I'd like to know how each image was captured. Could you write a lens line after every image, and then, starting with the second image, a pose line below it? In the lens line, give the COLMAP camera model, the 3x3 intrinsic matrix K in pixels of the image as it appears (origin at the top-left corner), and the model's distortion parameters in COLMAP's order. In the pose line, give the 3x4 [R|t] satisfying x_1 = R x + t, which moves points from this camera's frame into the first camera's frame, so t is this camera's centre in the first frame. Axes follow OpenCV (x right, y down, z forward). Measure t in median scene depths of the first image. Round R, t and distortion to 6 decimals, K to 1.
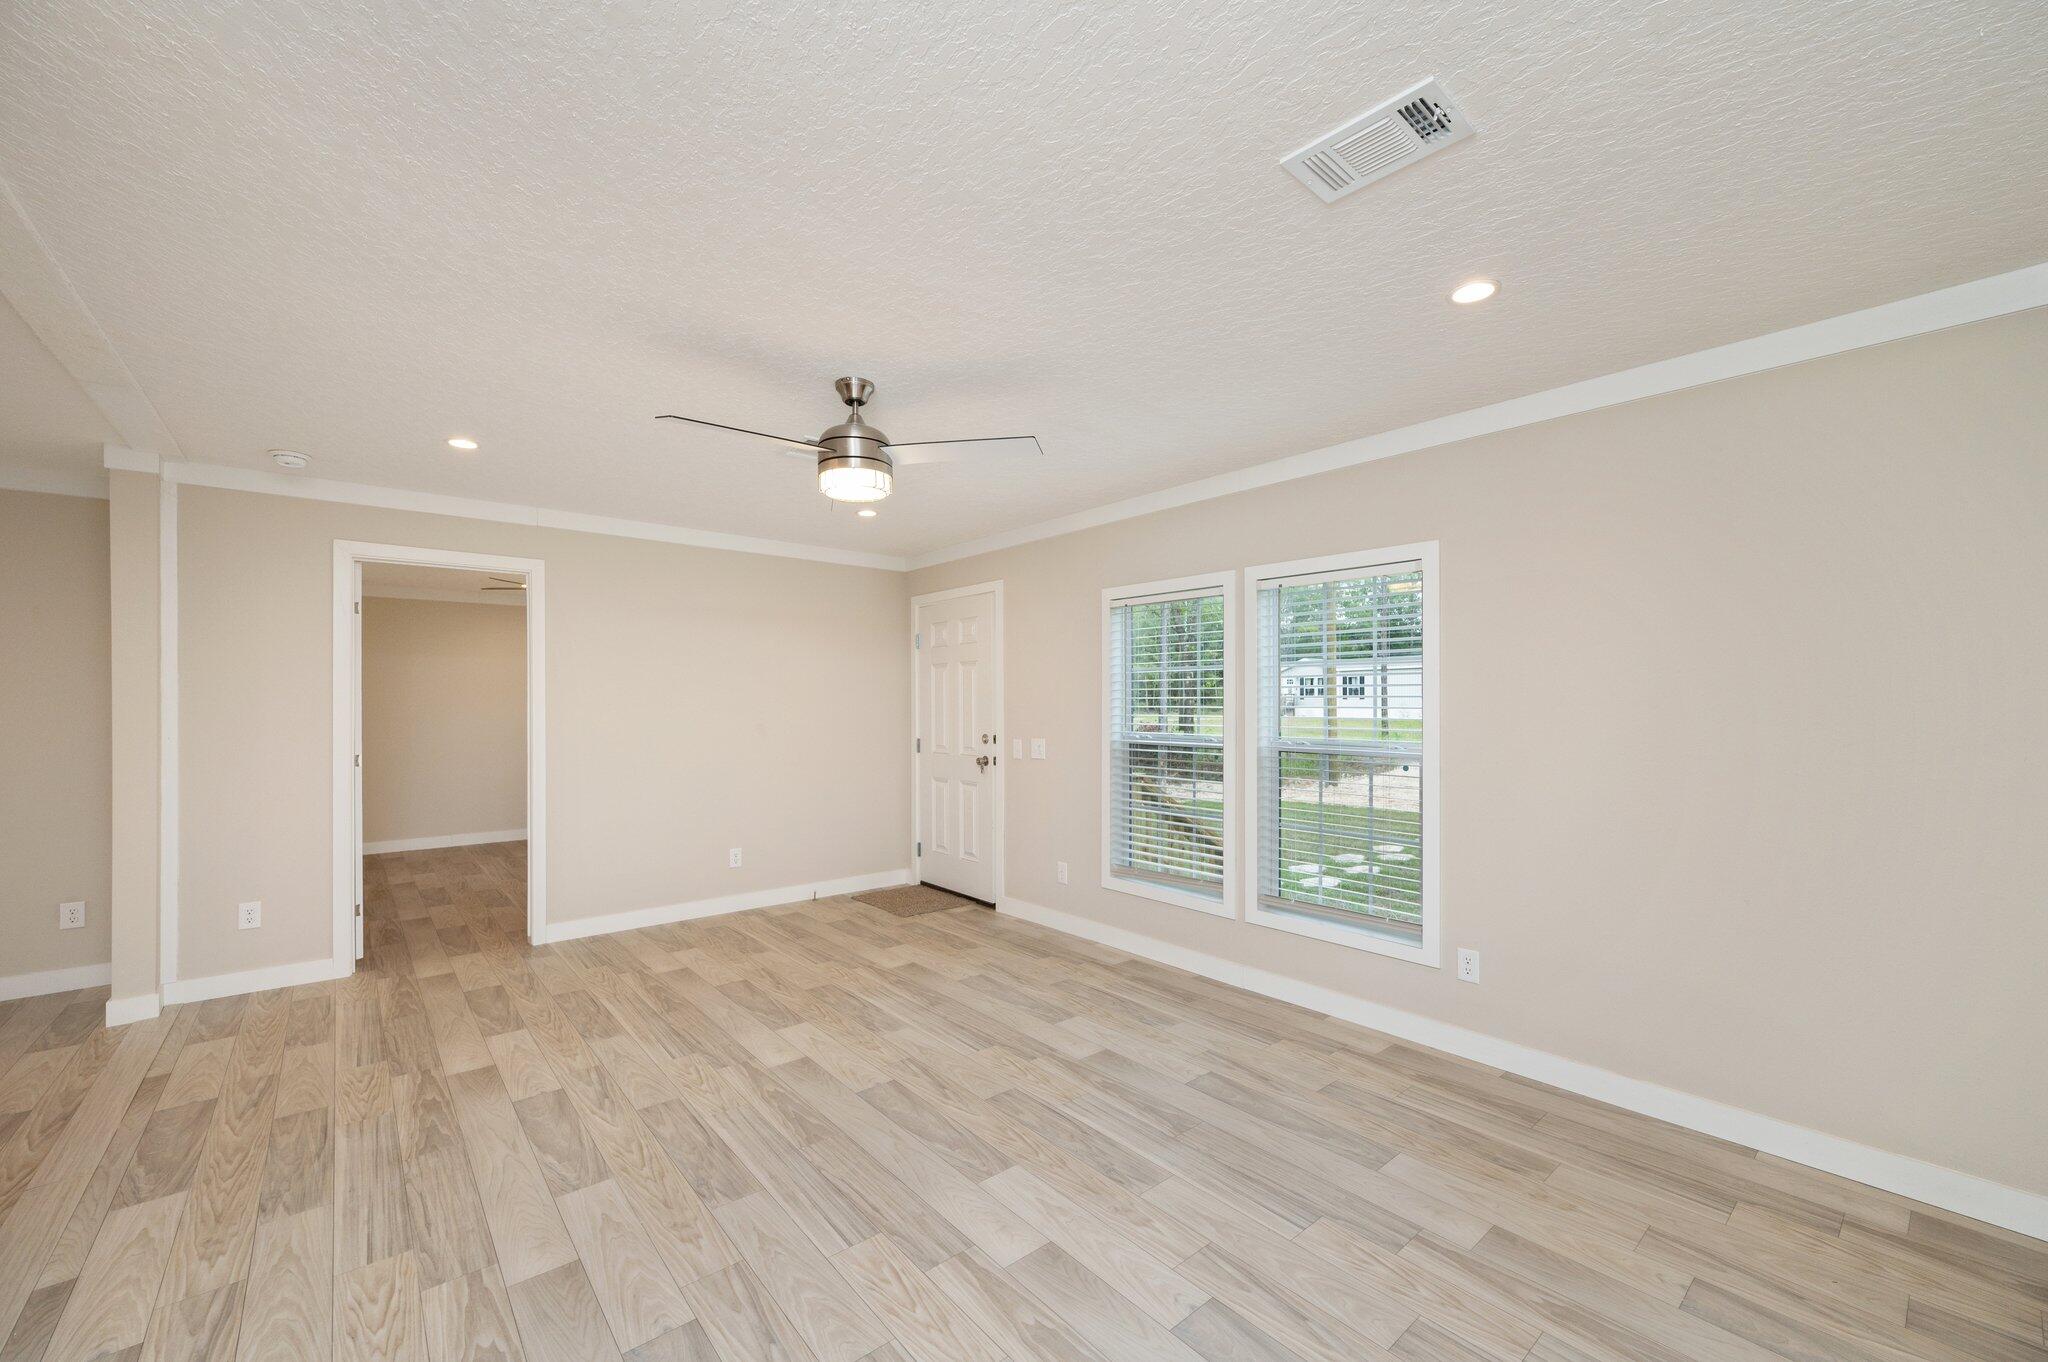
lens RADIAL K [[829.8, 0, 1019.5], [0, 829.8, 692.6], [0, 0, 1]] dist [-0.001035, 0.000173]
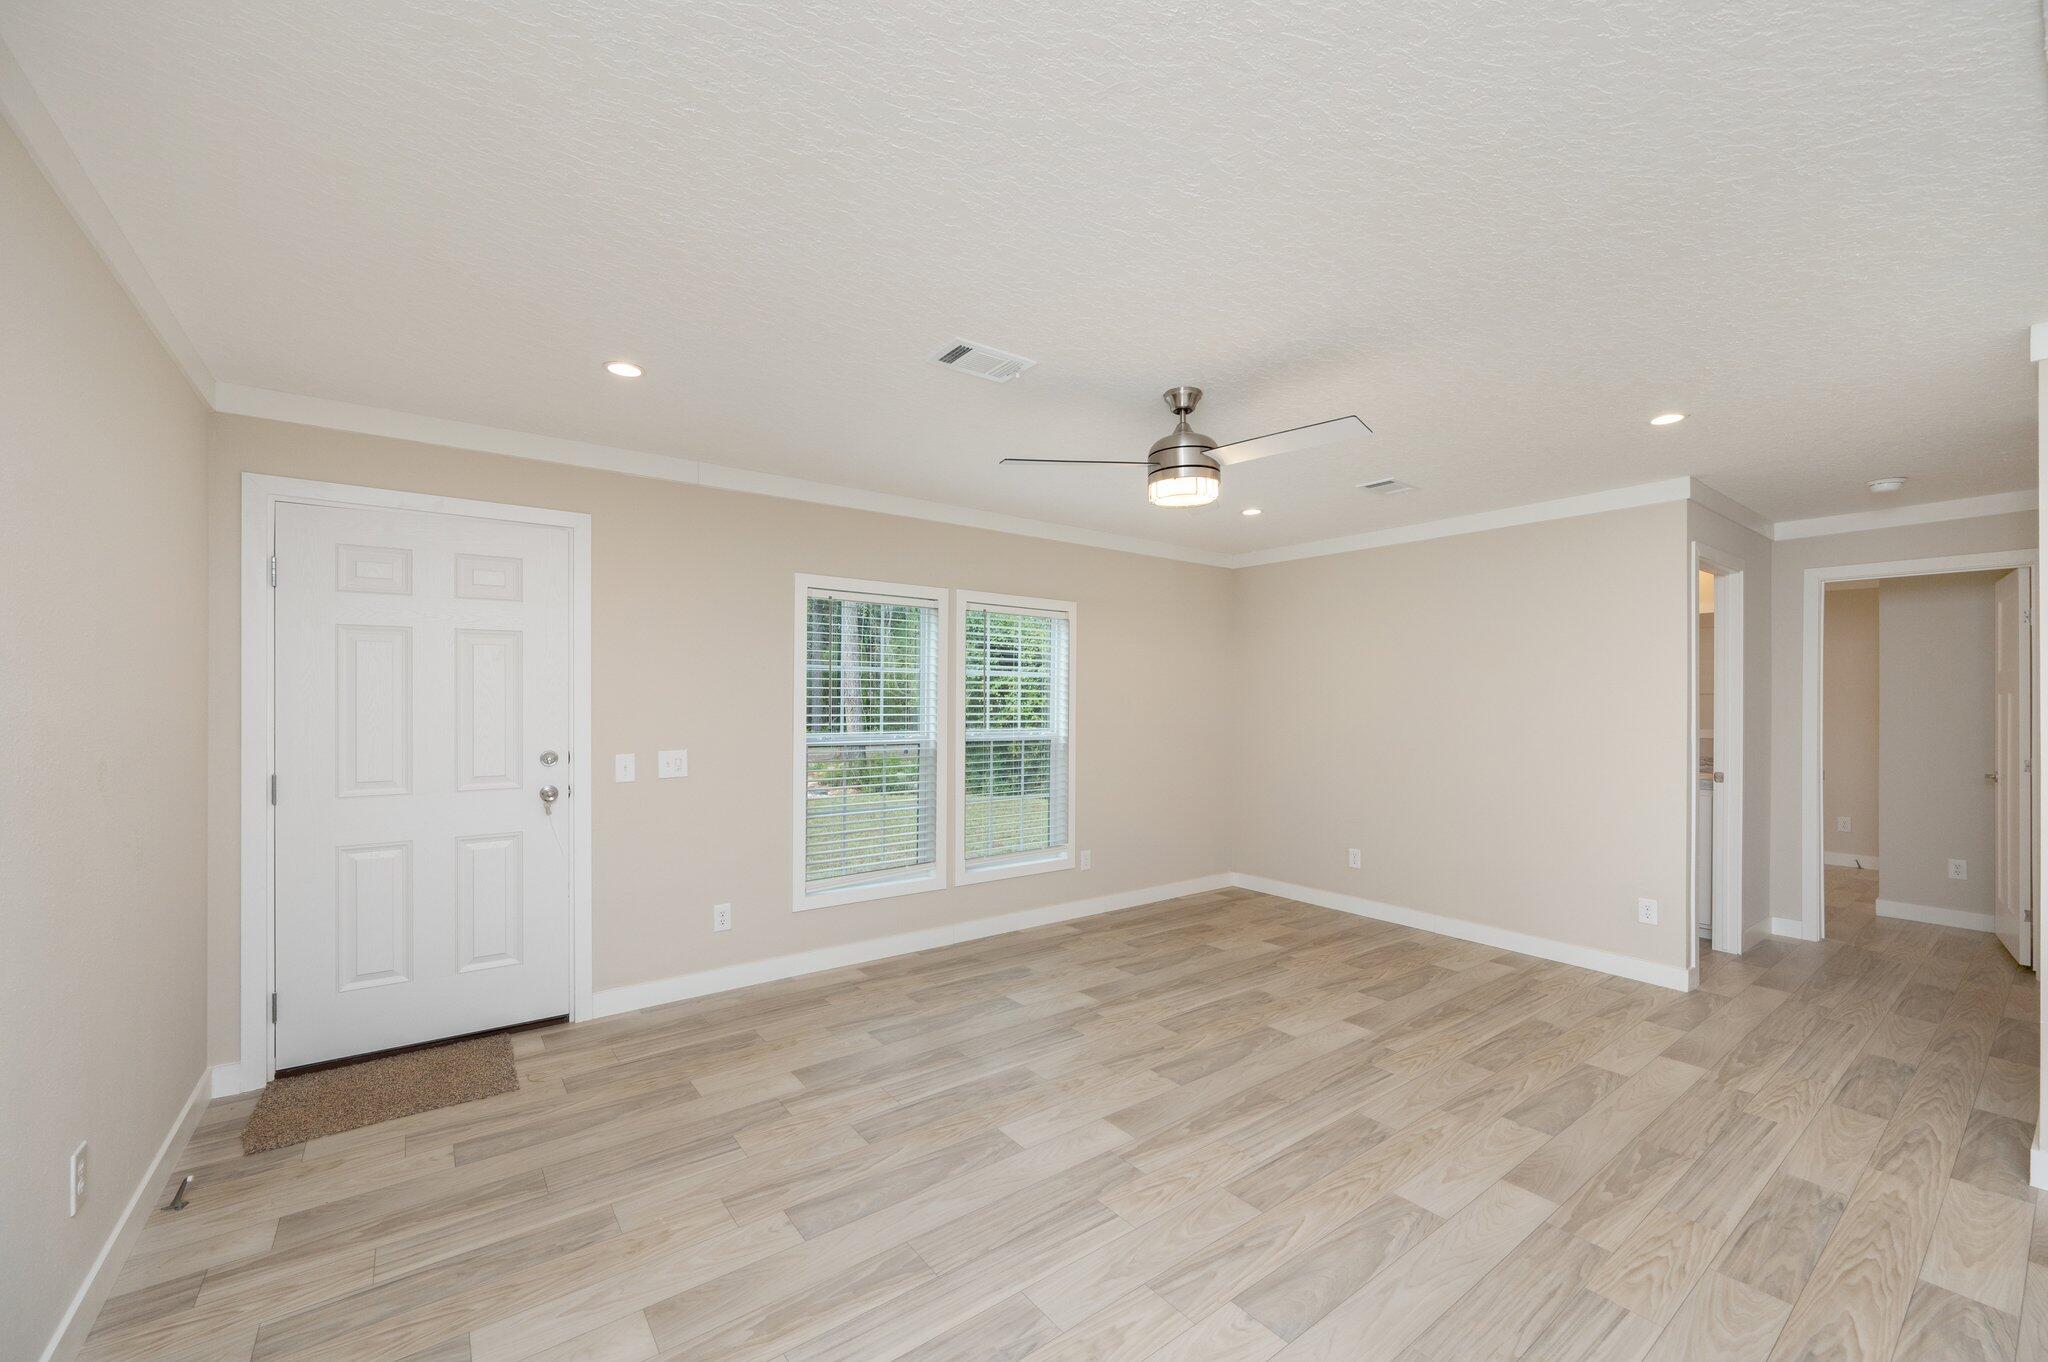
lens RADIAL K [[822.8, 0, 1028.8], [0, 822.8, 682.3], [0, 0, 1]] dist [-0.001026, 0.000419]
pose [[0.031170, 0.025289, 0.999194, -0.933325], [-0.015876, 0.999566, -0.024804, 0.011350], [-0.999388, -0.015090, 0.031558, 0.884937]]
